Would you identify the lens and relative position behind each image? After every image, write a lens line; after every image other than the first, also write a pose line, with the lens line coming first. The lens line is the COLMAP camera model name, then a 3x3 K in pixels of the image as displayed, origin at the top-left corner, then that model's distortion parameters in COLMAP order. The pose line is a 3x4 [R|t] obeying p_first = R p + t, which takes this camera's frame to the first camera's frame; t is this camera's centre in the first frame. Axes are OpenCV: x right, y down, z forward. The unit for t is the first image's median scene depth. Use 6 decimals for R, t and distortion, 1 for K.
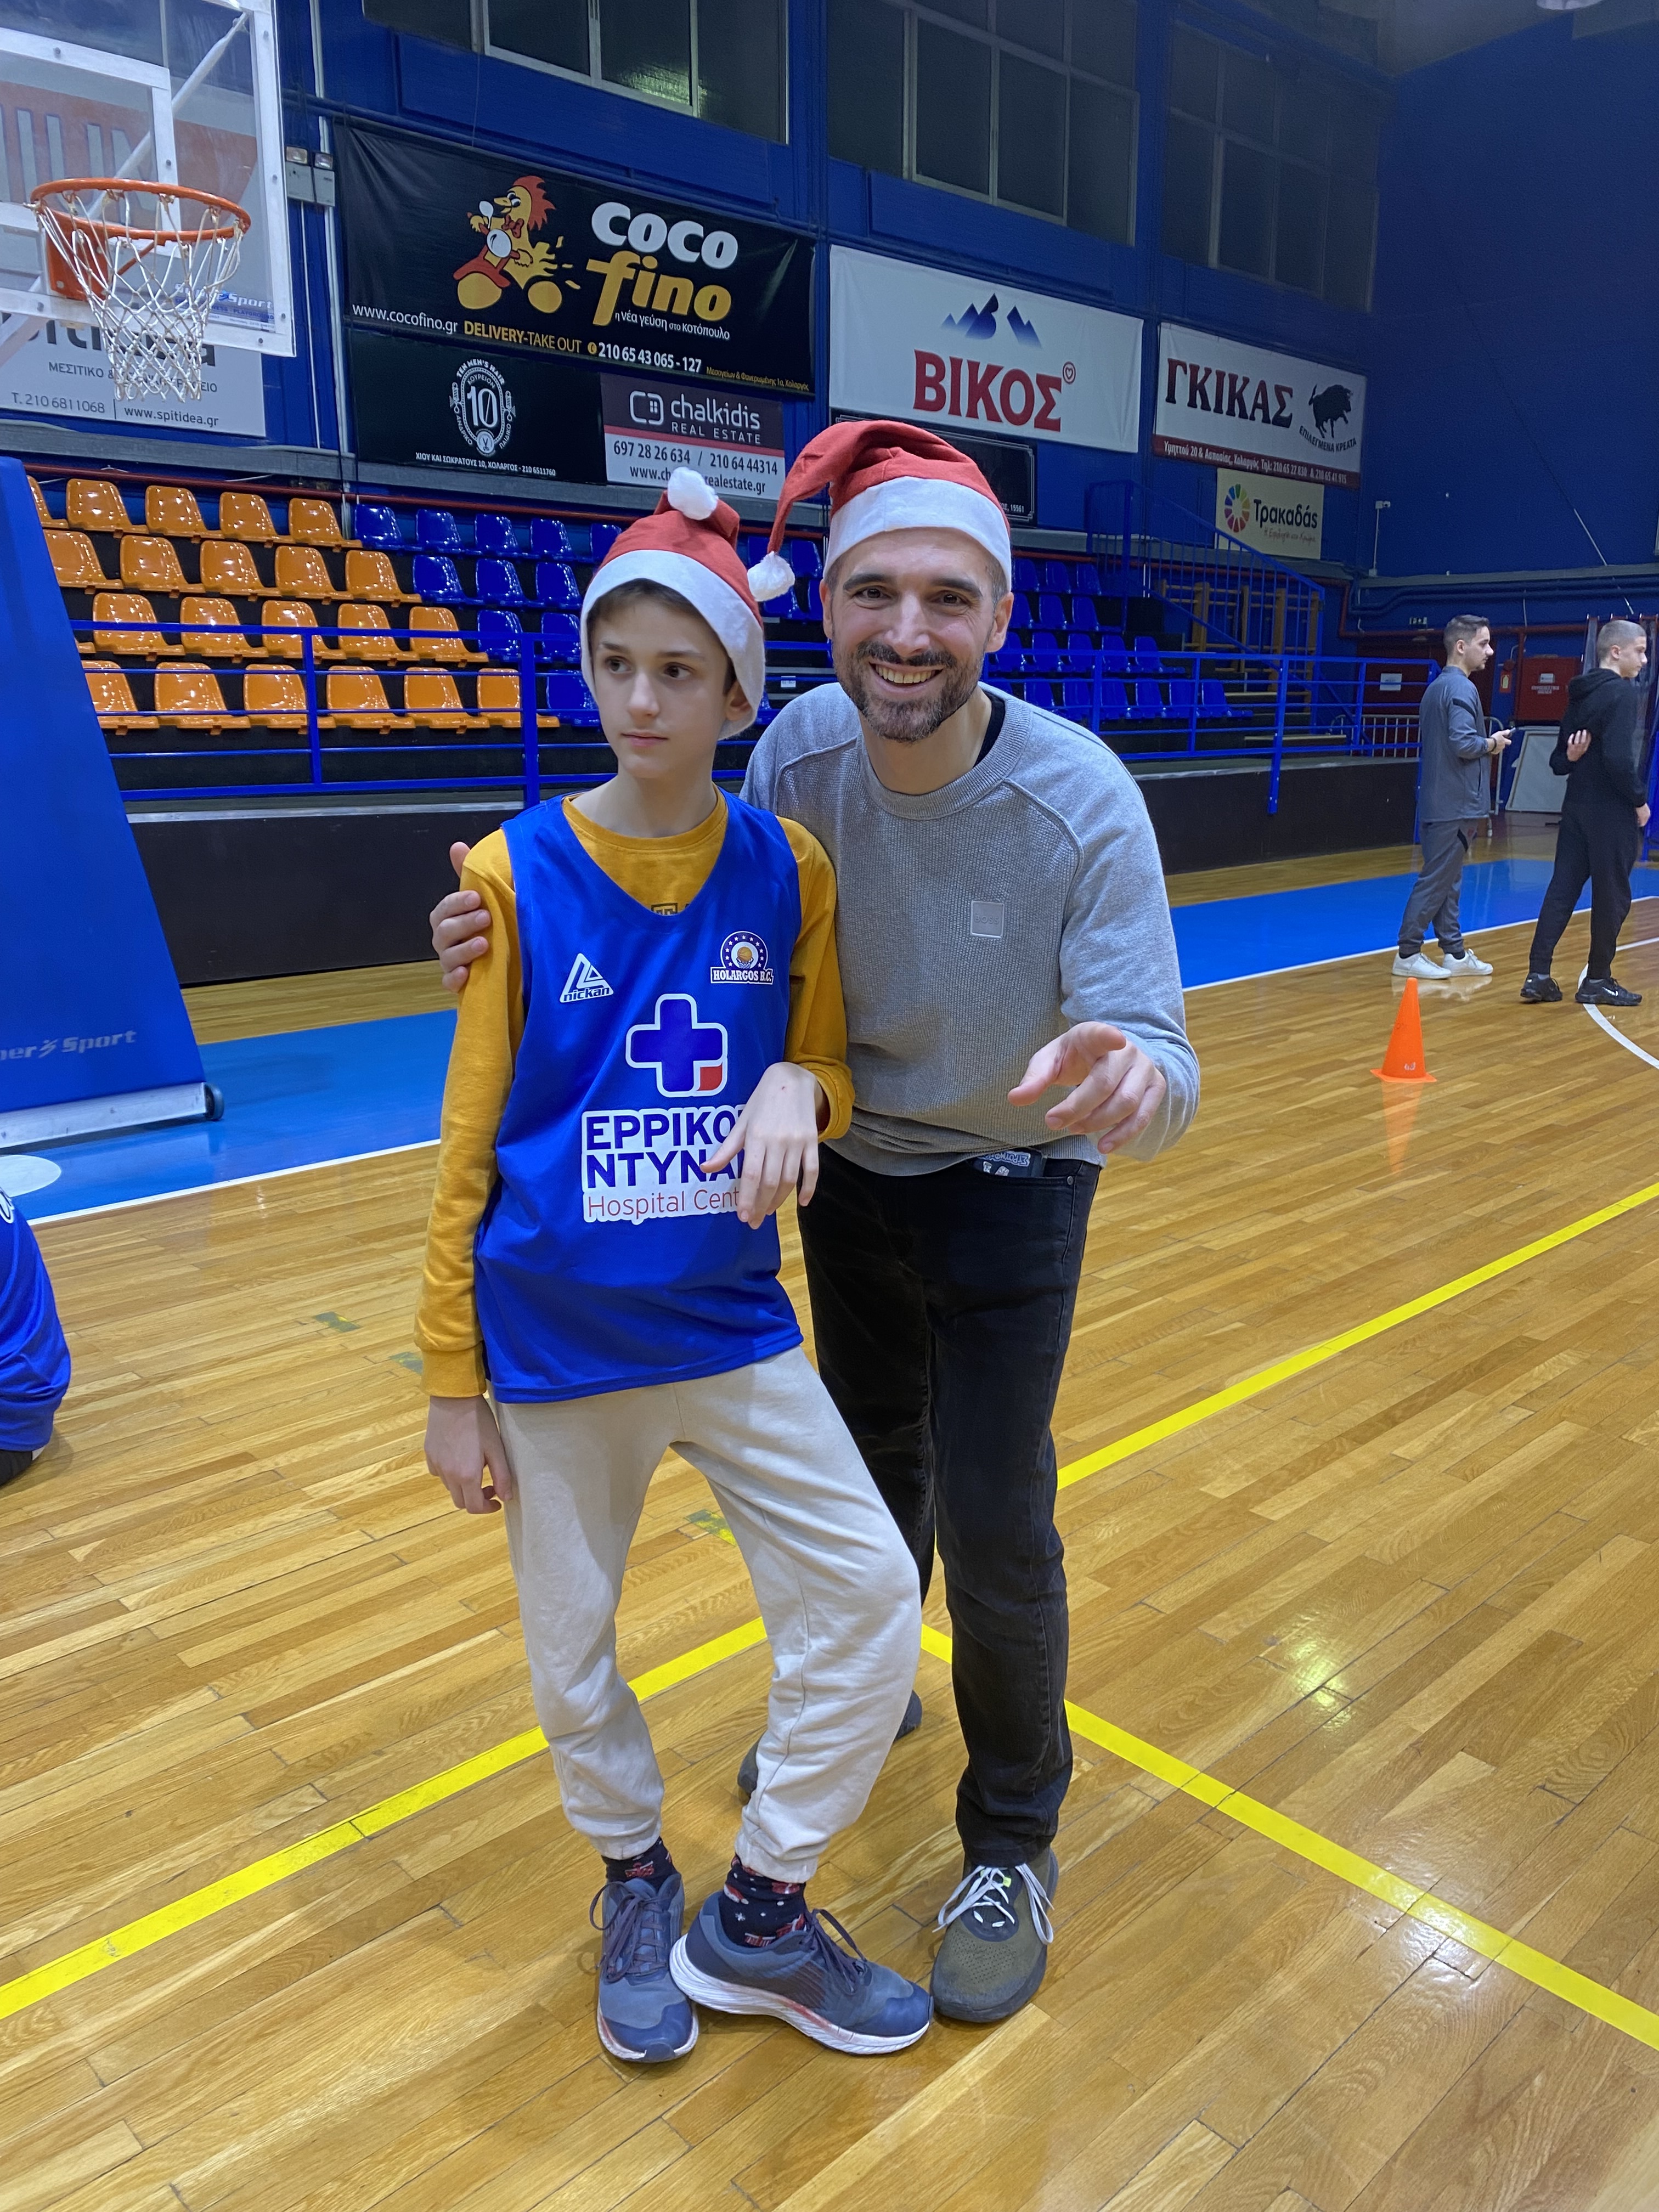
lens RADIAL K [[1697.7, 0, 844.4], [0, 1697.7, 1114.0], [0, 0, 1]] dist [0.017177, -0.012668]
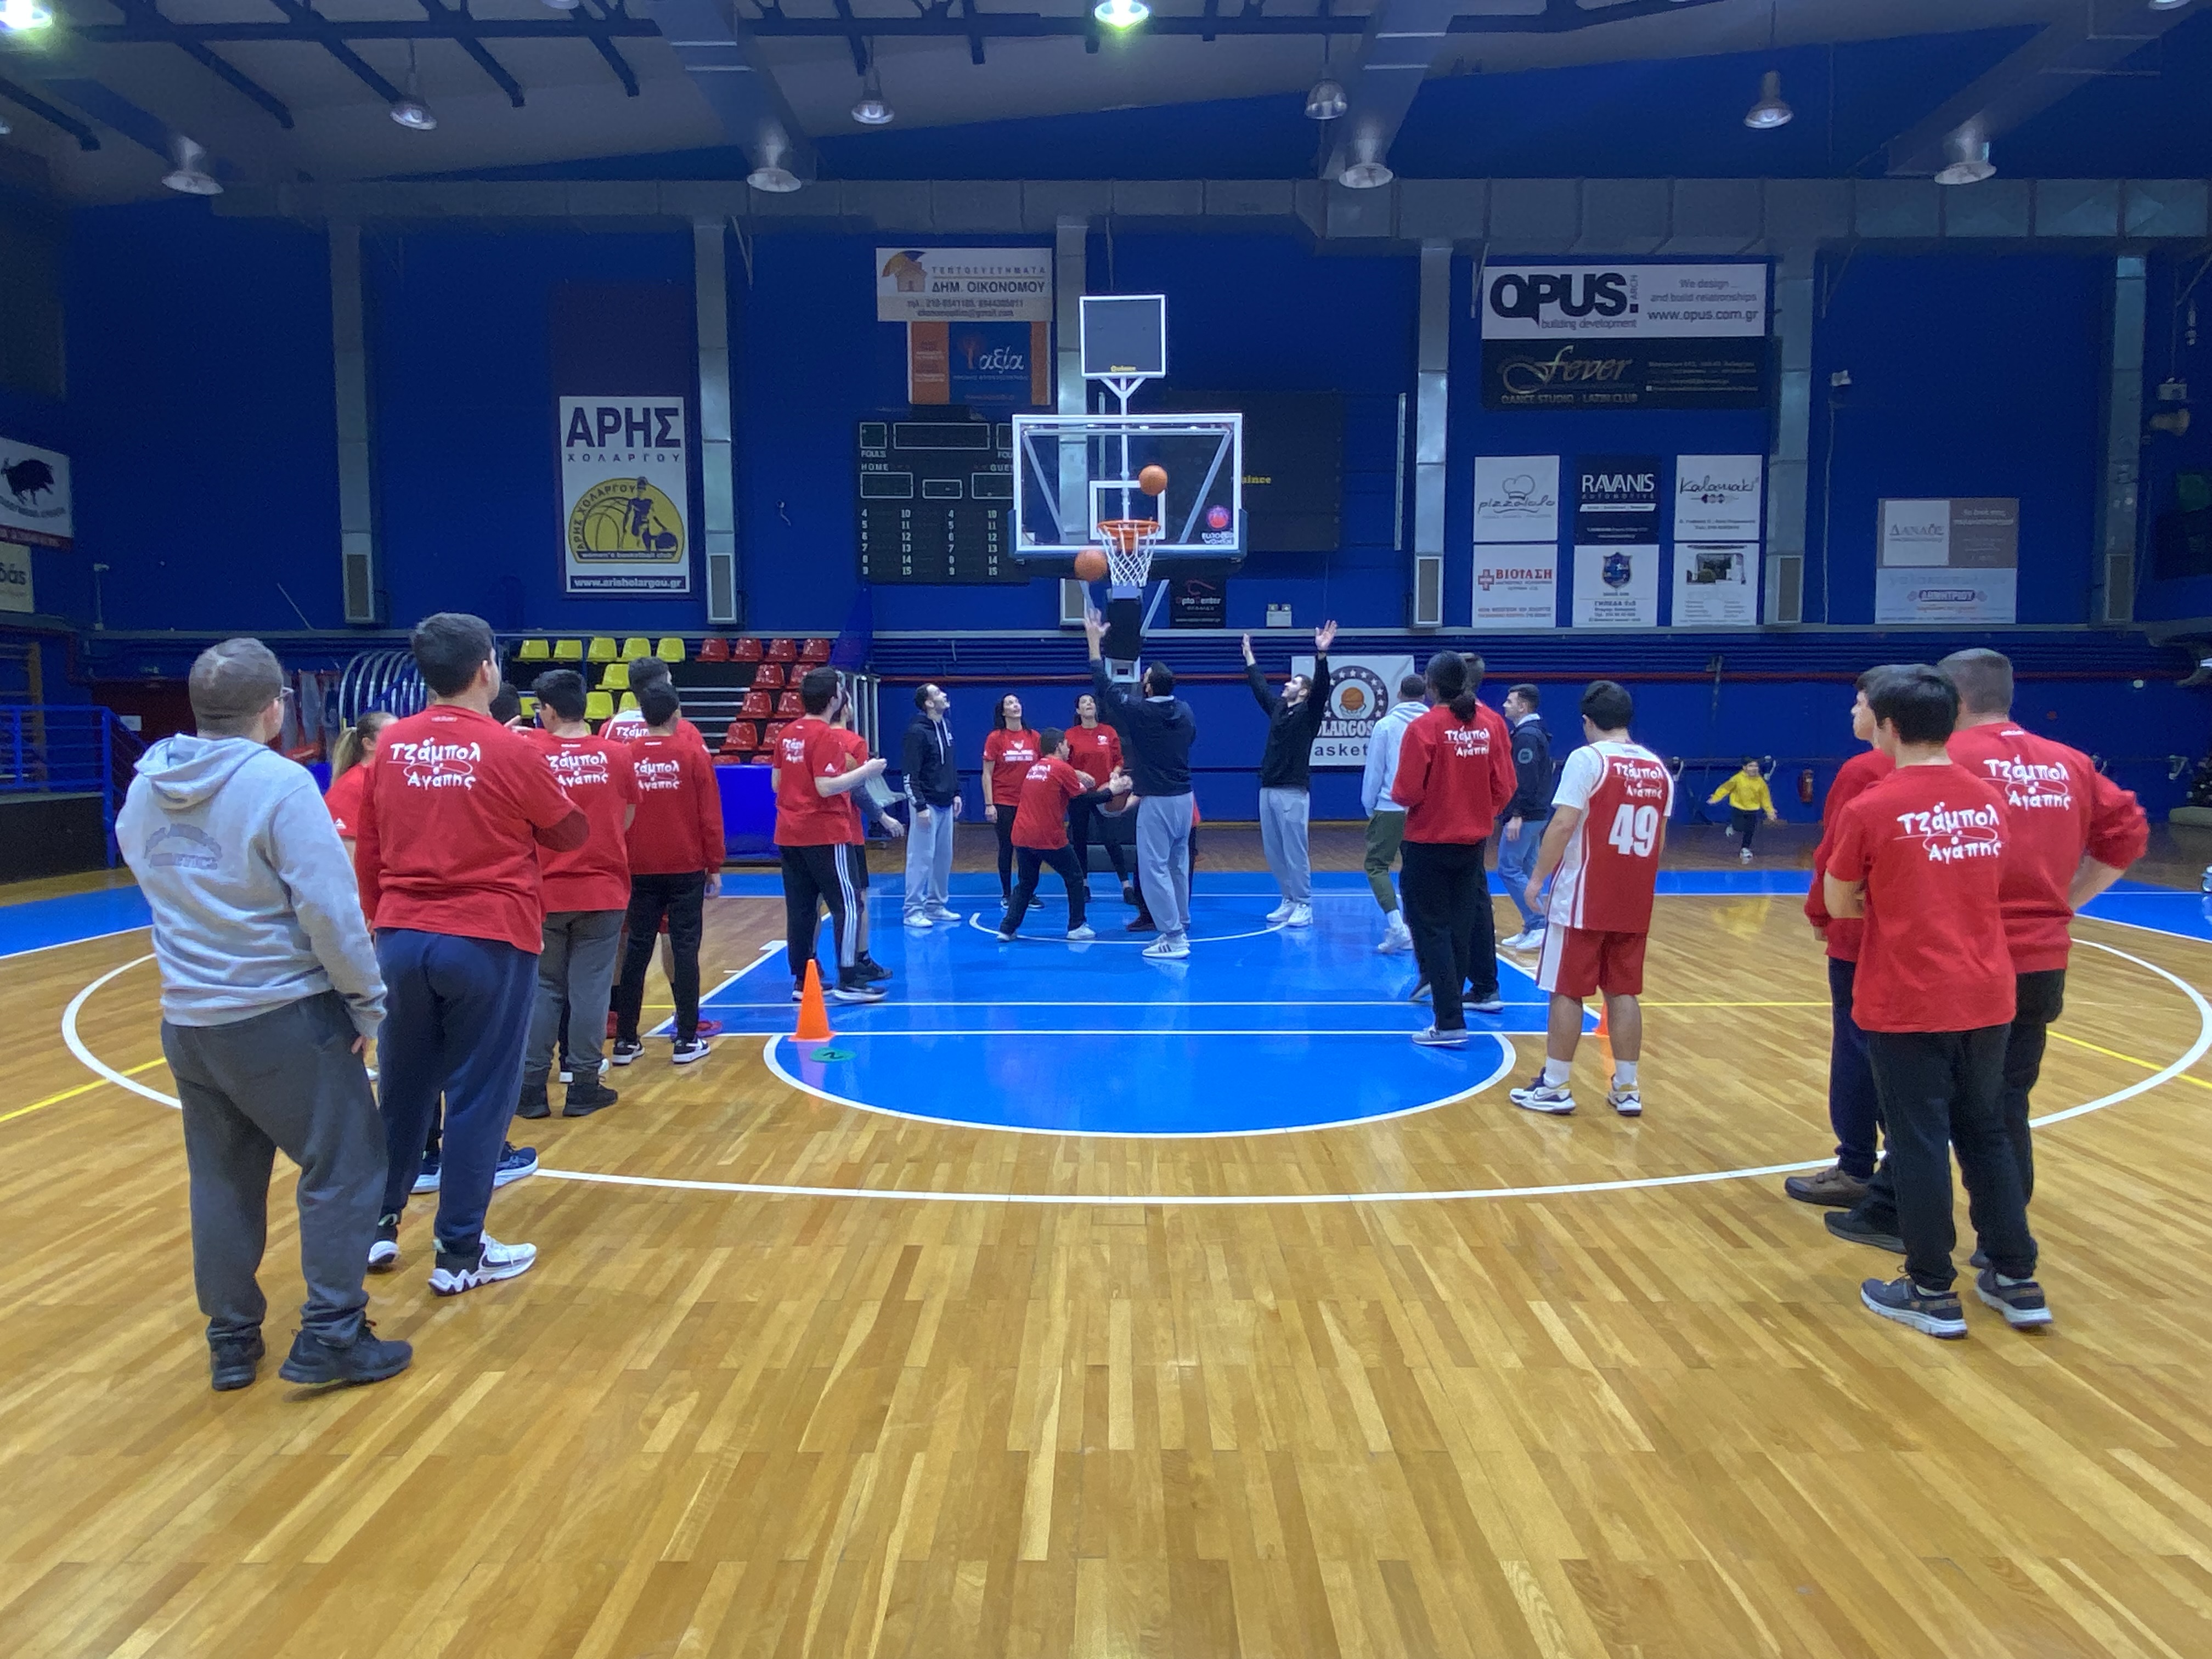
lens RADIAL K [[1471.2, 0, 1108.7], [0, 1471.2, 837.8], [0, 0, 1]] dist [0.043260, -0.048606]
pose [[0.693887, -0.057525, 0.717783, 0.108622], [0.179029, 0.979286, -0.094587, 0.031874], [-0.697474, 0.194137, 0.689812, -0.127973]]
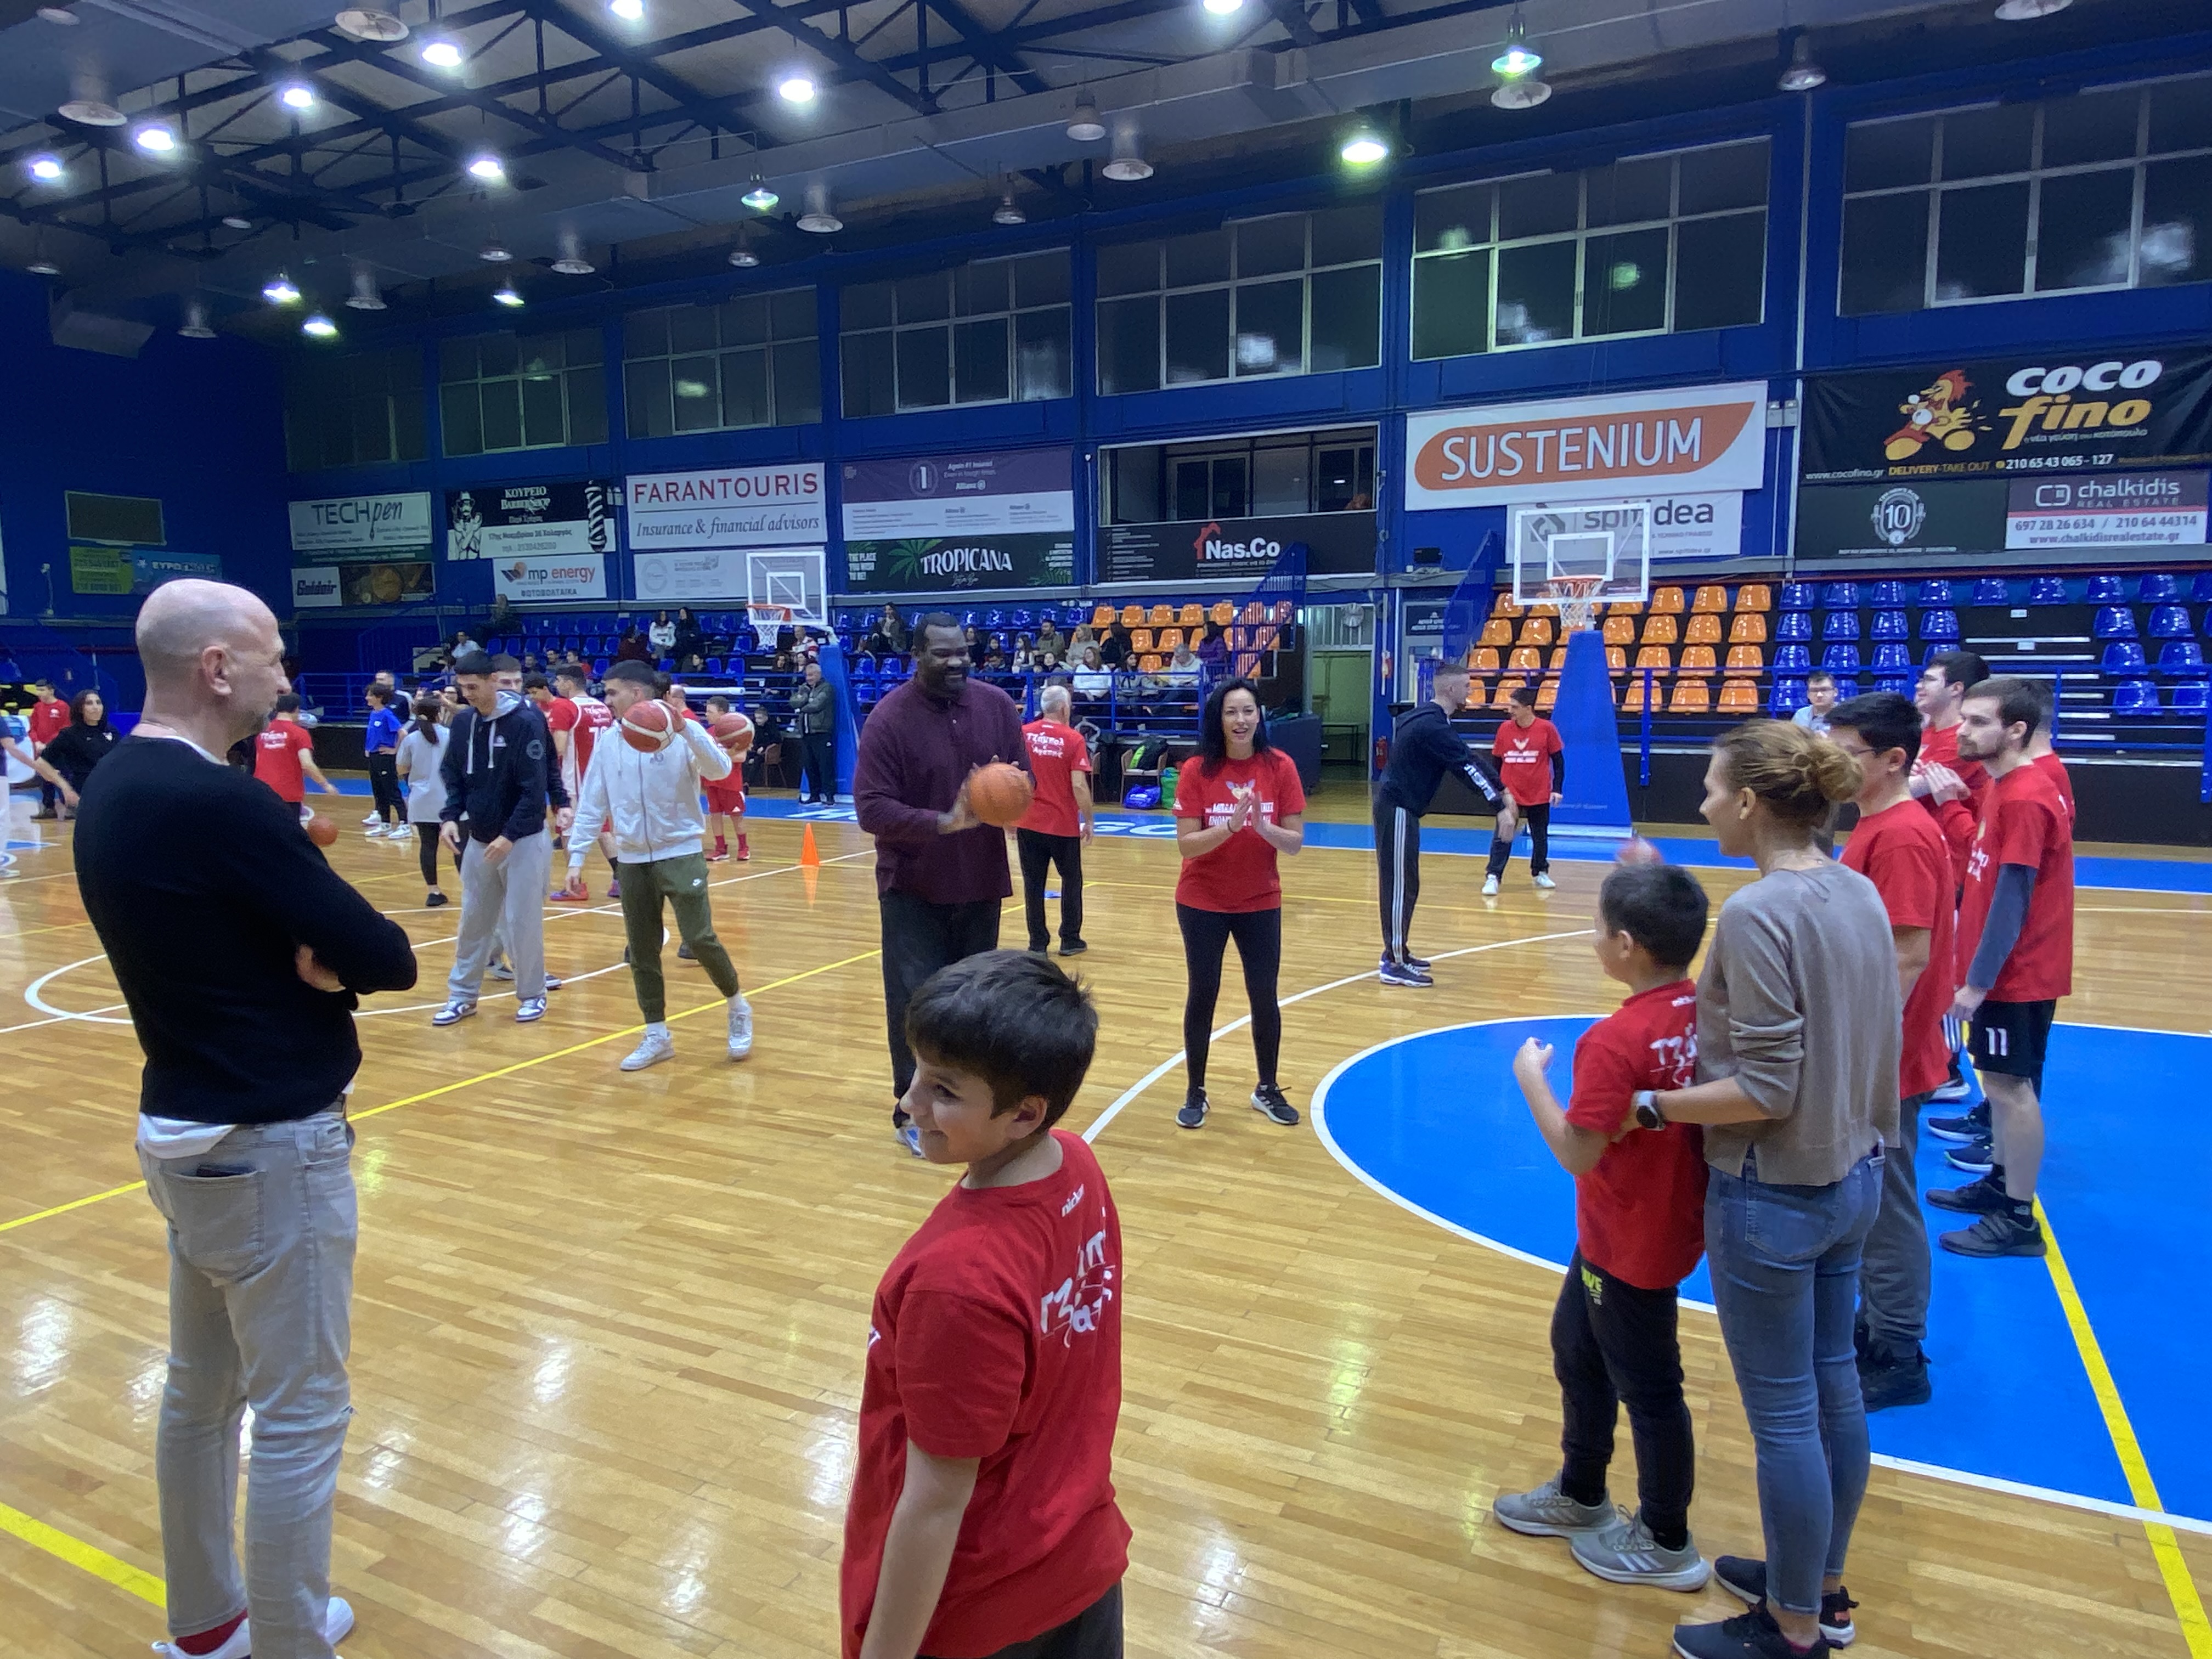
lens RADIAL K [[1403.5, 0, 1089.4], [0, 1403.5, 831.6], [0, 0, 1]] dist [0.044803, -0.053787]
pose [[0.325912, 0.106943, -0.939332, 0.784352], [-0.218875, 0.975122, 0.035077, -0.005657], [0.919715, 0.194165, 0.341212, -0.092566]]
